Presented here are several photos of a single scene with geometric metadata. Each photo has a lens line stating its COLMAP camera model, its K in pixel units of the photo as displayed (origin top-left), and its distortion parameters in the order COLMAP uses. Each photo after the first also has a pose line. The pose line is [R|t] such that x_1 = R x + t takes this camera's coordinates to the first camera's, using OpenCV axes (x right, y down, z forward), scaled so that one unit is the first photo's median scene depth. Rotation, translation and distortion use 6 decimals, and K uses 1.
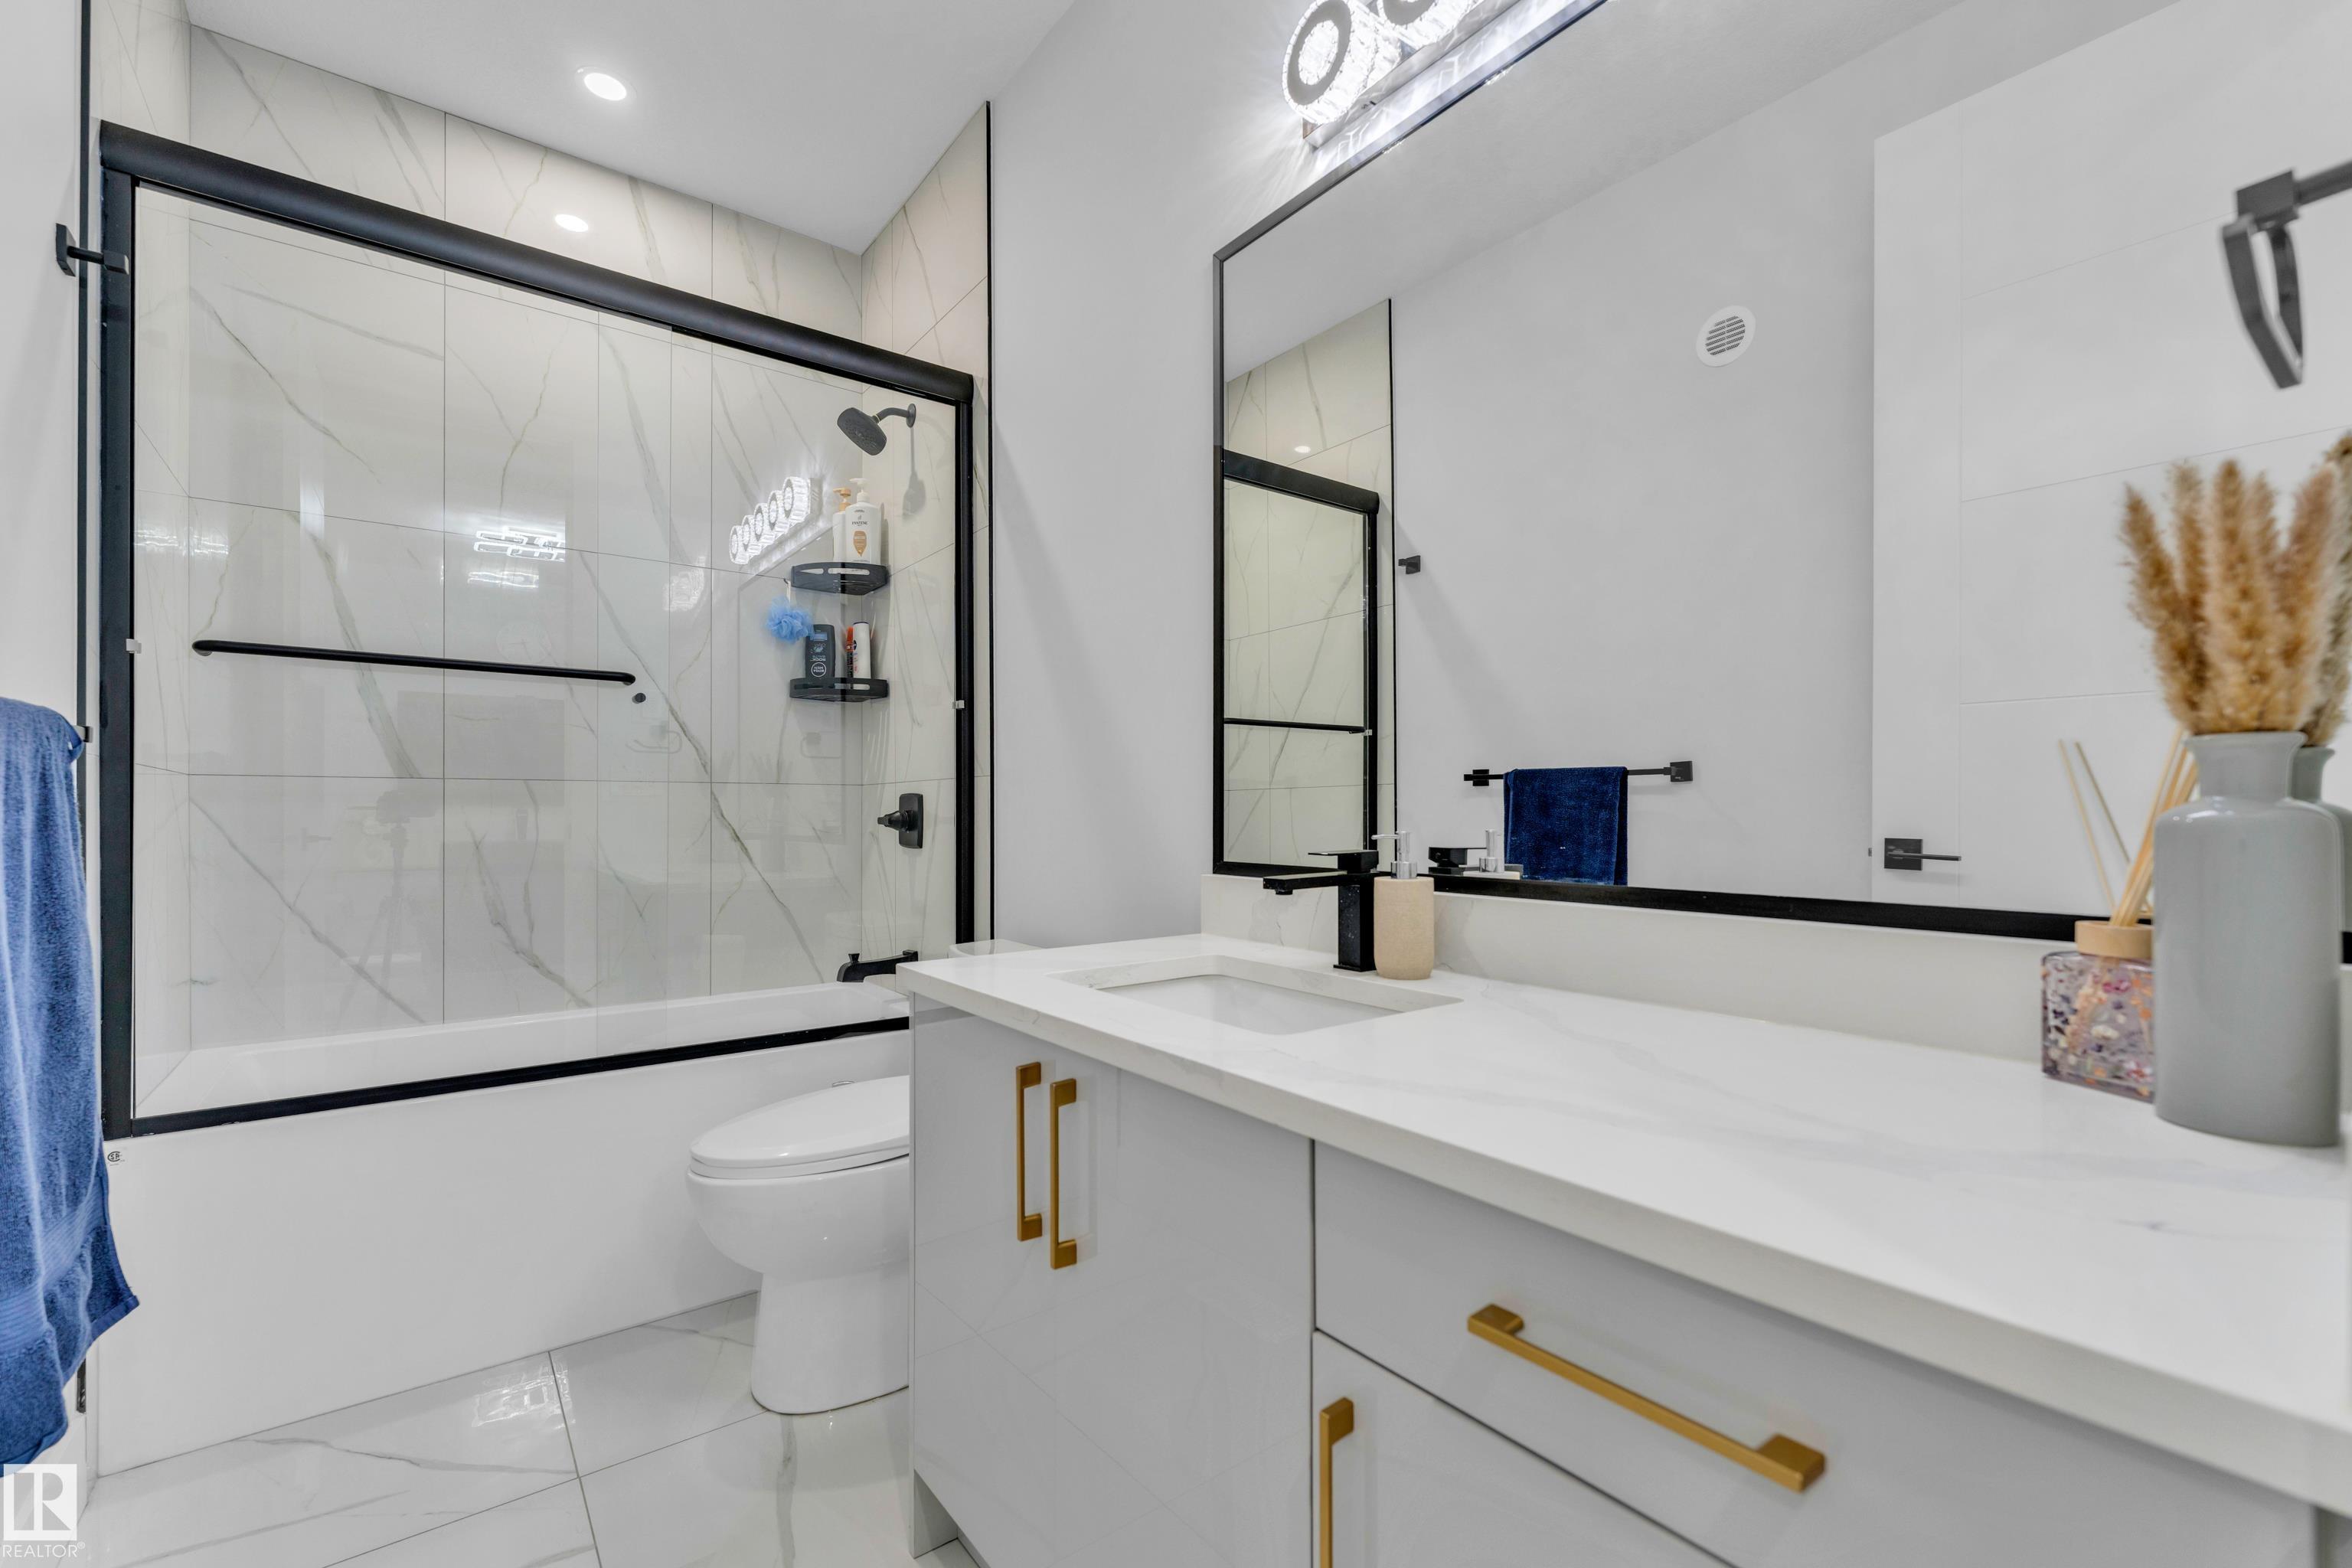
lens RADIAL K [[948.6, 0, 1174.5], [0, 948.6, 792.4], [0, 0, 1]] dist [0.001008, -0.000965]
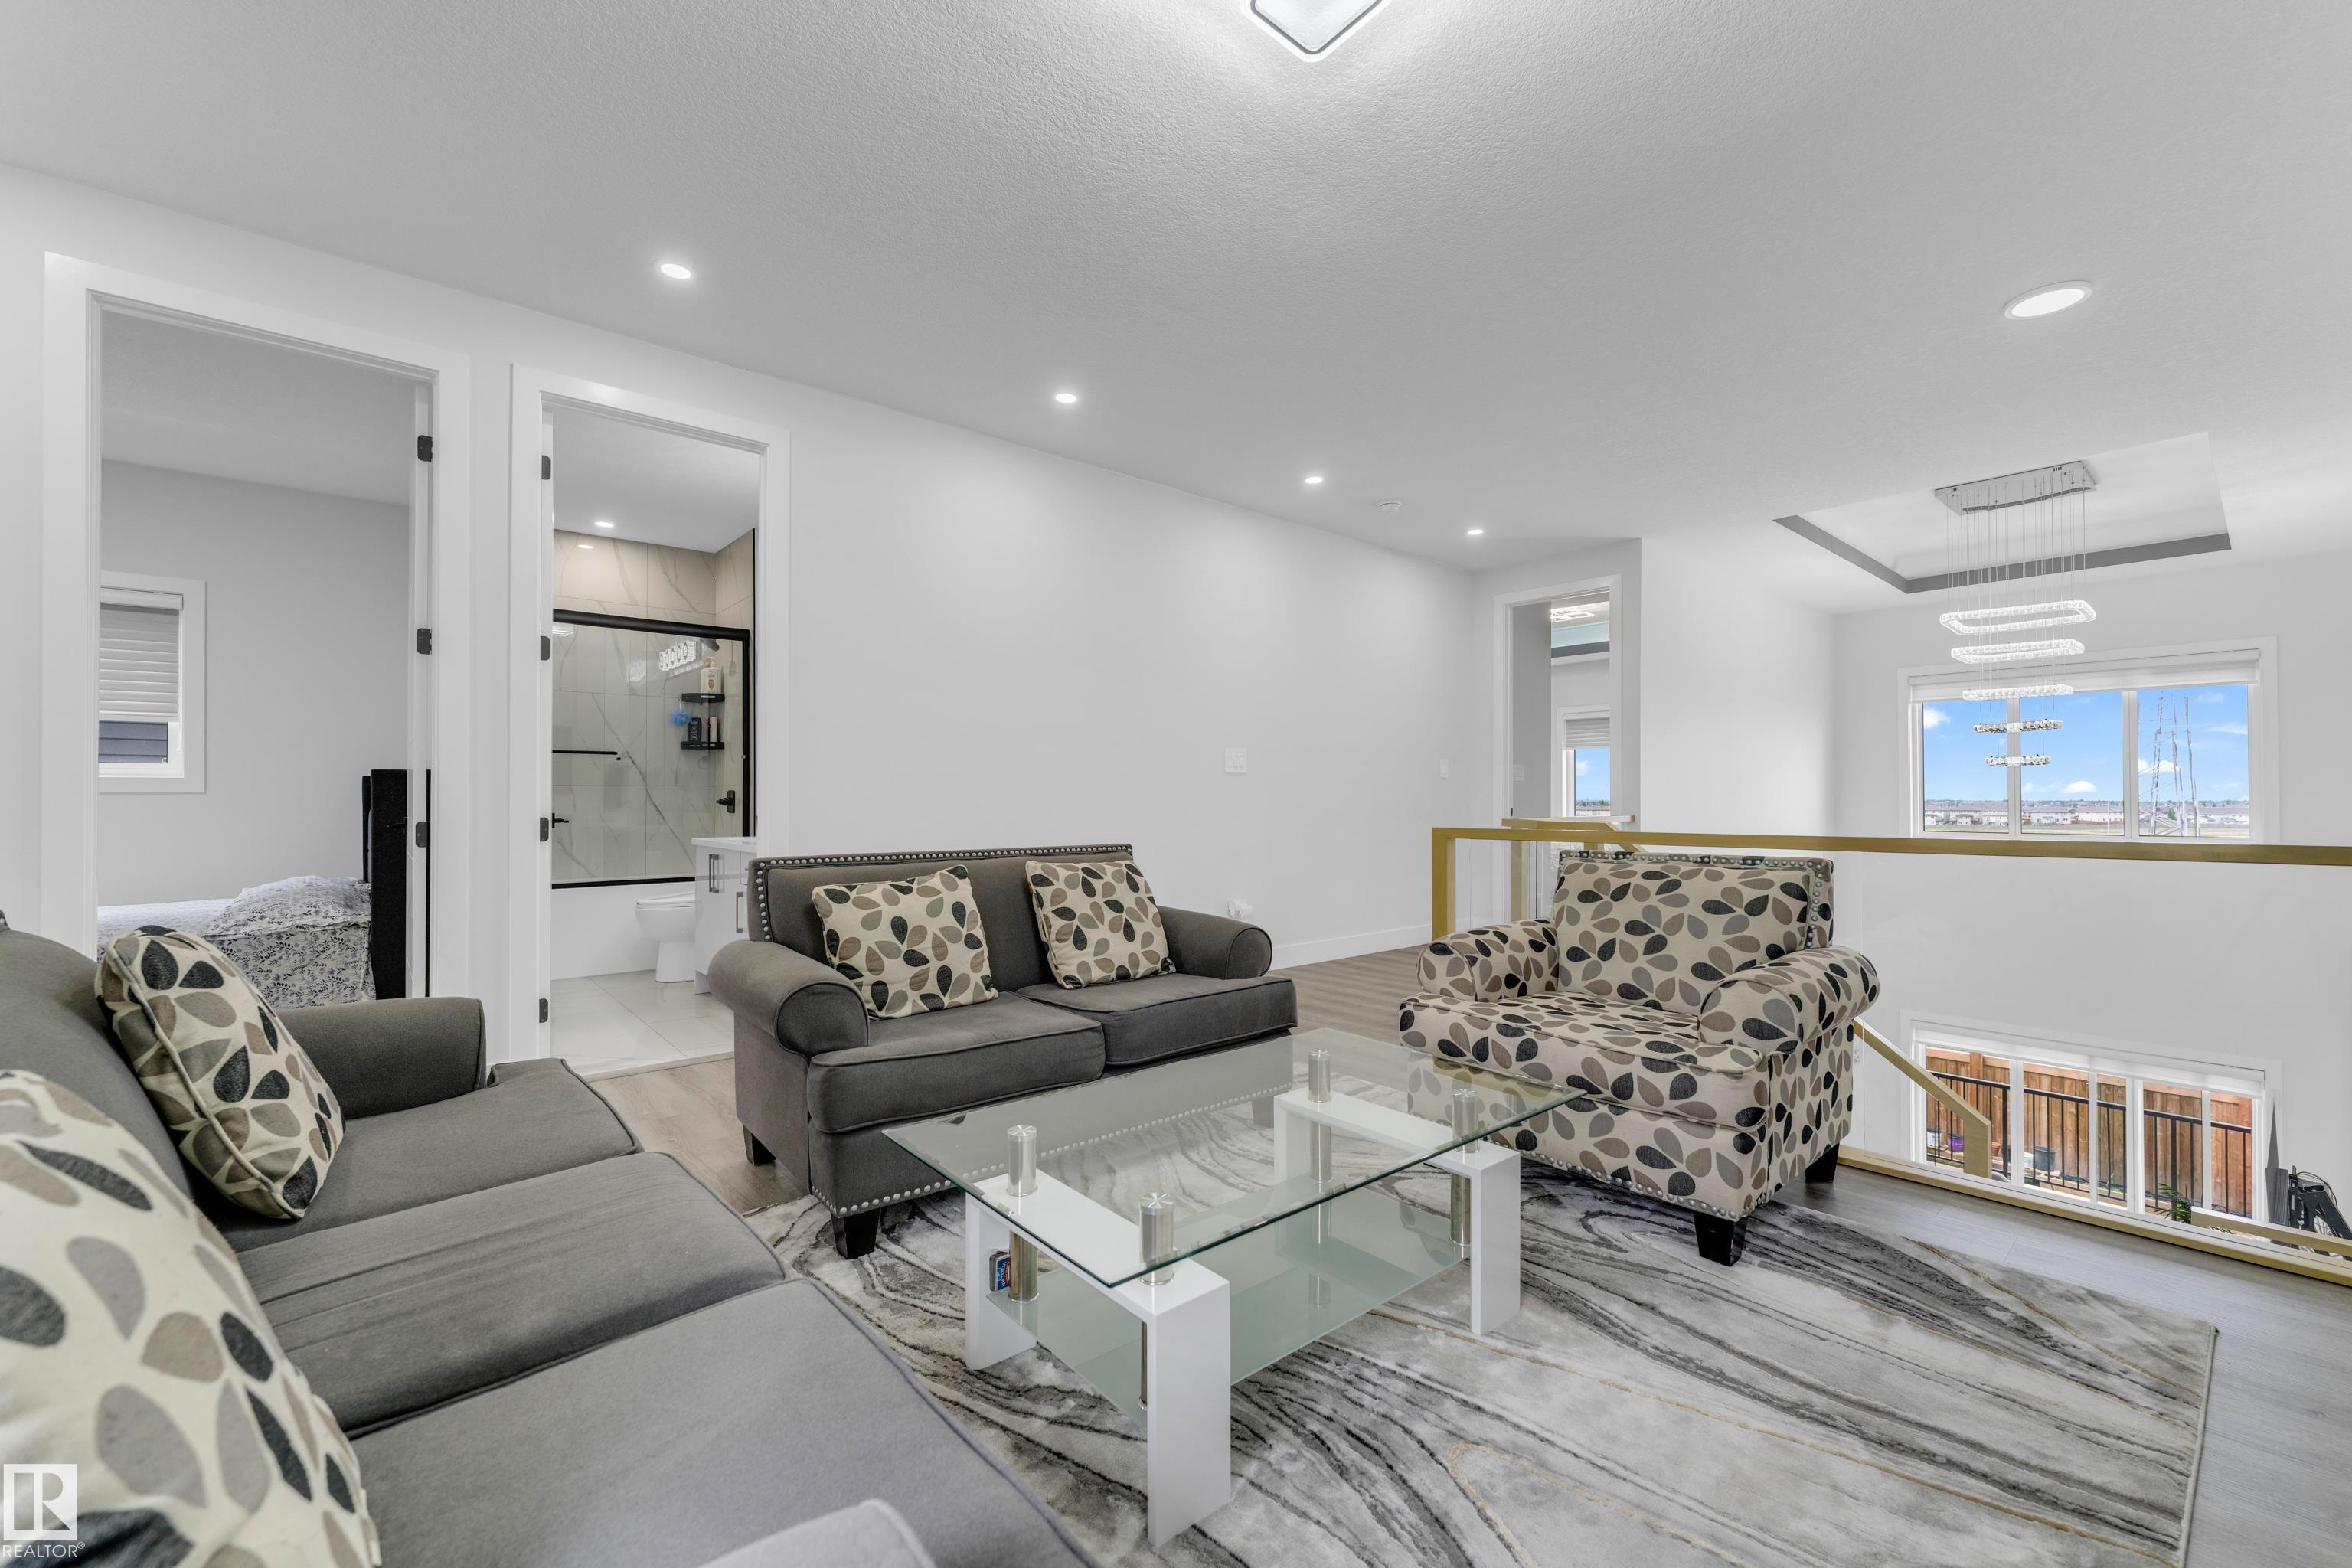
lens RADIAL K [[948.6, 0, 1171.1], [0, 948.6, 794.3], [0, 0, 1]] dist [0.001008, -0.000965]
pose [[0.998724, 0.001104, 0.050489, 0.680767], [-0.001094, 0.999999, -0.000230, 0.009754], [-0.050489, 0.000174, 0.998725, -1.392785]]
